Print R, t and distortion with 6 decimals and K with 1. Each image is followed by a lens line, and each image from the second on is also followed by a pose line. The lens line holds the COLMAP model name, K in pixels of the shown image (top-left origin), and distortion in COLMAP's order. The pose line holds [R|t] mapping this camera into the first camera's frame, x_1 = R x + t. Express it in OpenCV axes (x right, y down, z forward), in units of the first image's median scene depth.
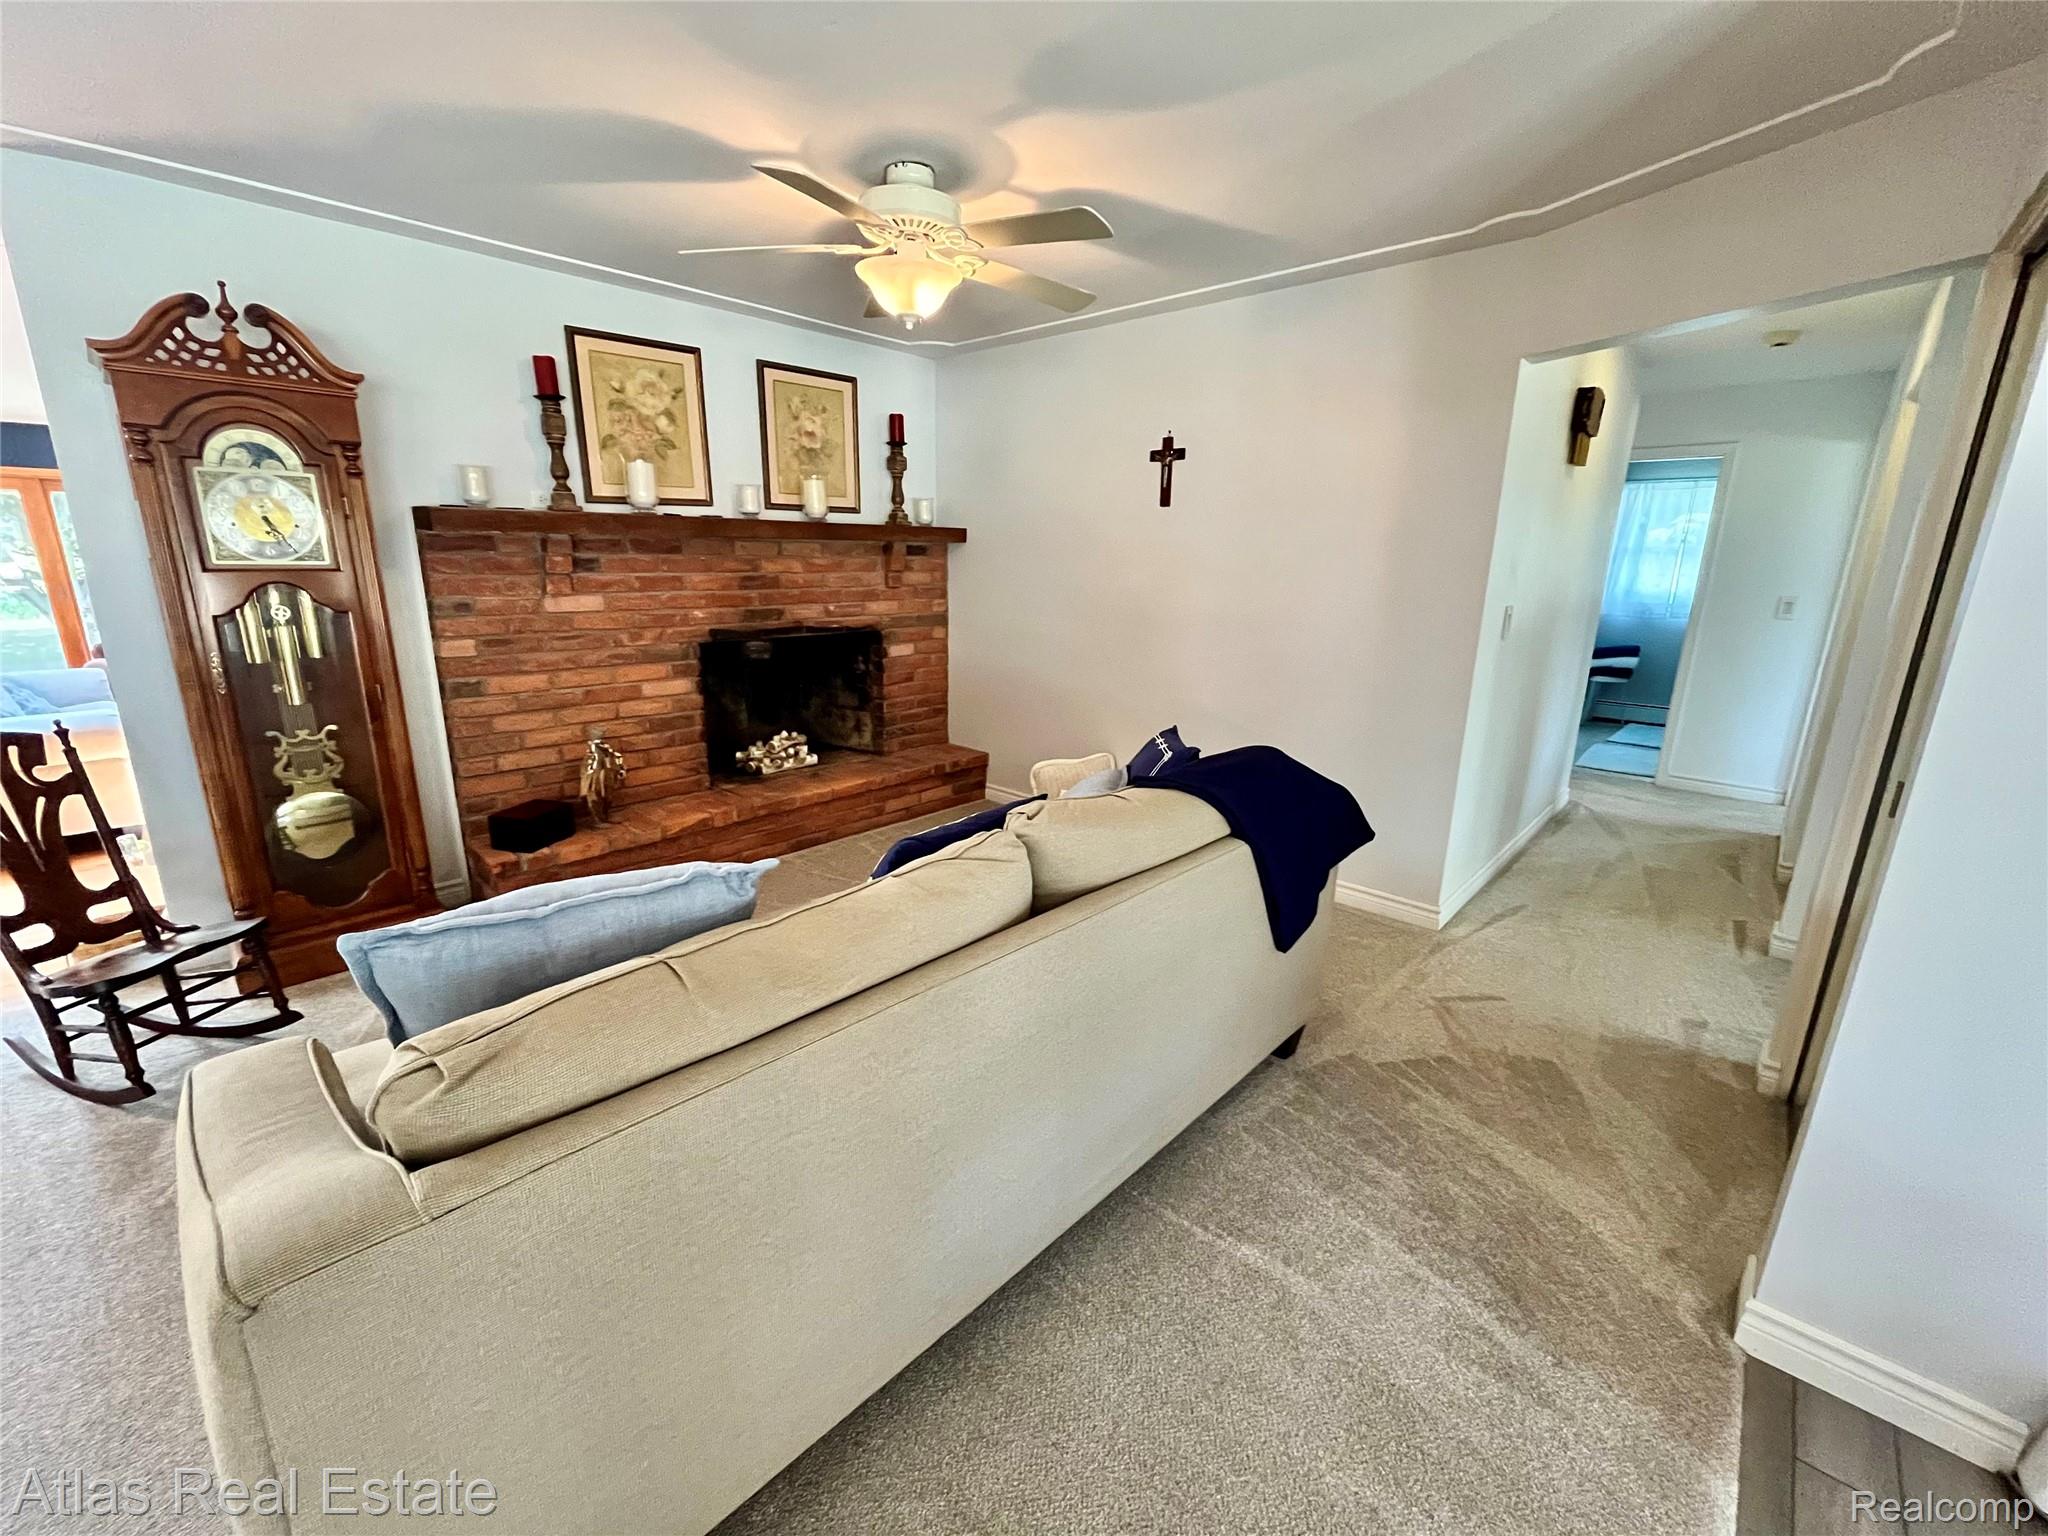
lens RADIAL K [[831.4, 0, 1015.8], [0, 831.4, 763.7], [0, 0, 1]] dist [-0.001351, 0.000294]
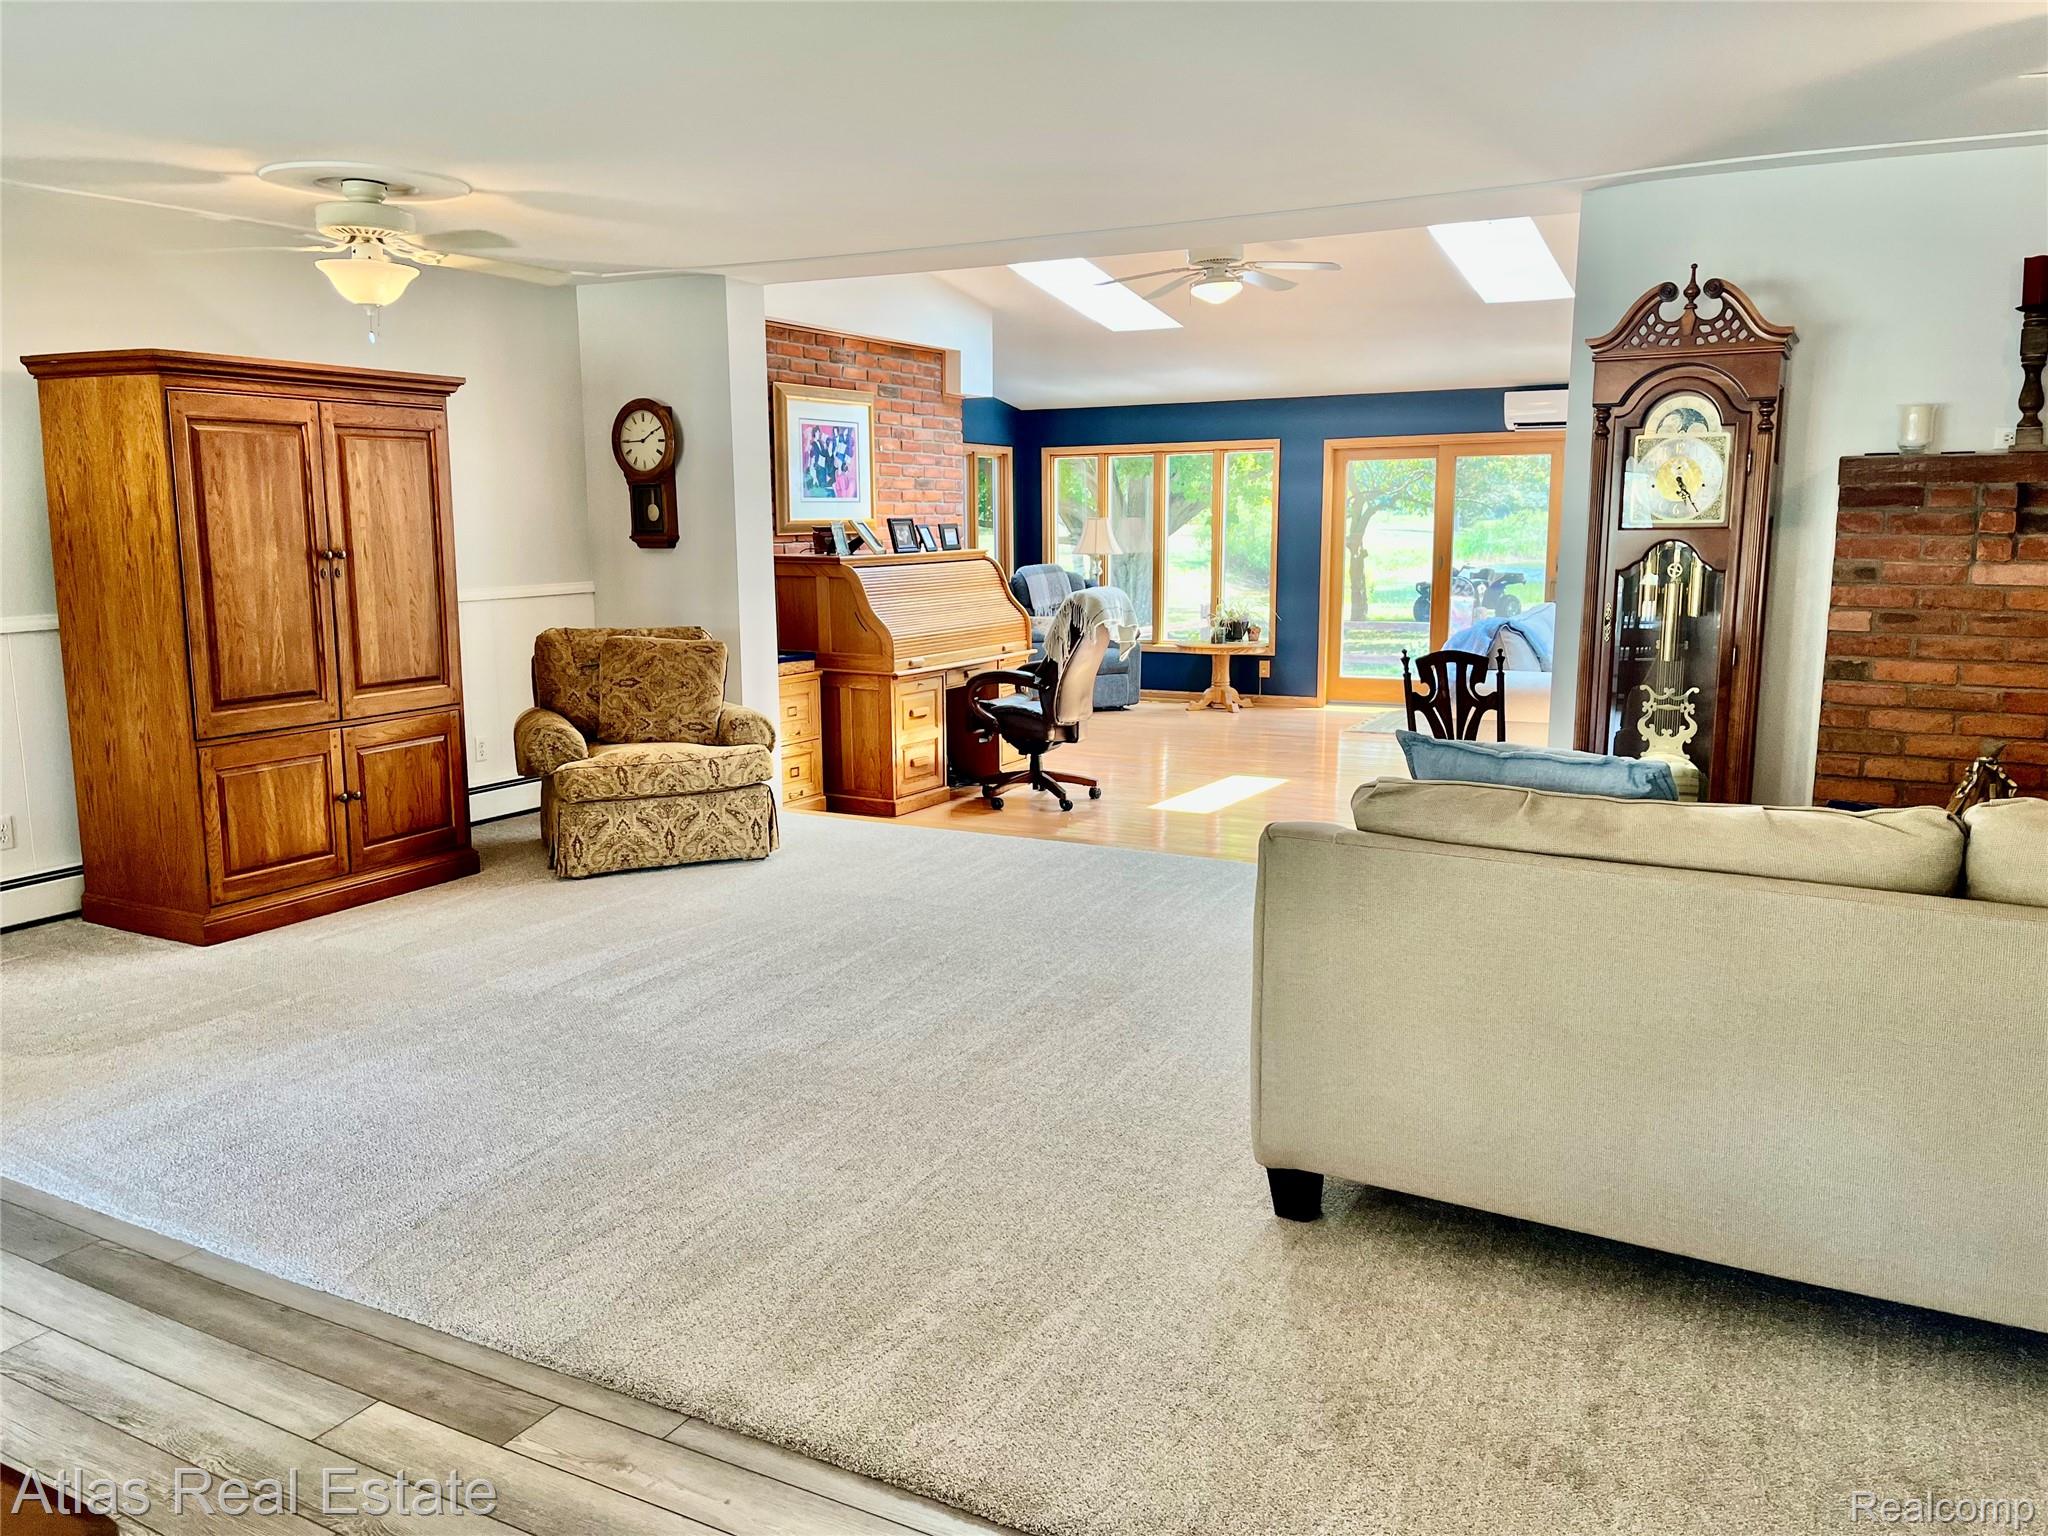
lens RADIAL K [[1554.5, 0, 1025.7], [0, 1554.5, 769.7], [0, 0, 1]] dist [-0.016603, -0.014348]
pose [[0.253857, 0.138248, -0.957311, 0.738010], [-0.220322, 0.971979, 0.081942, 0.072720], [0.941815, 0.190115, 0.277203, -0.217733]]
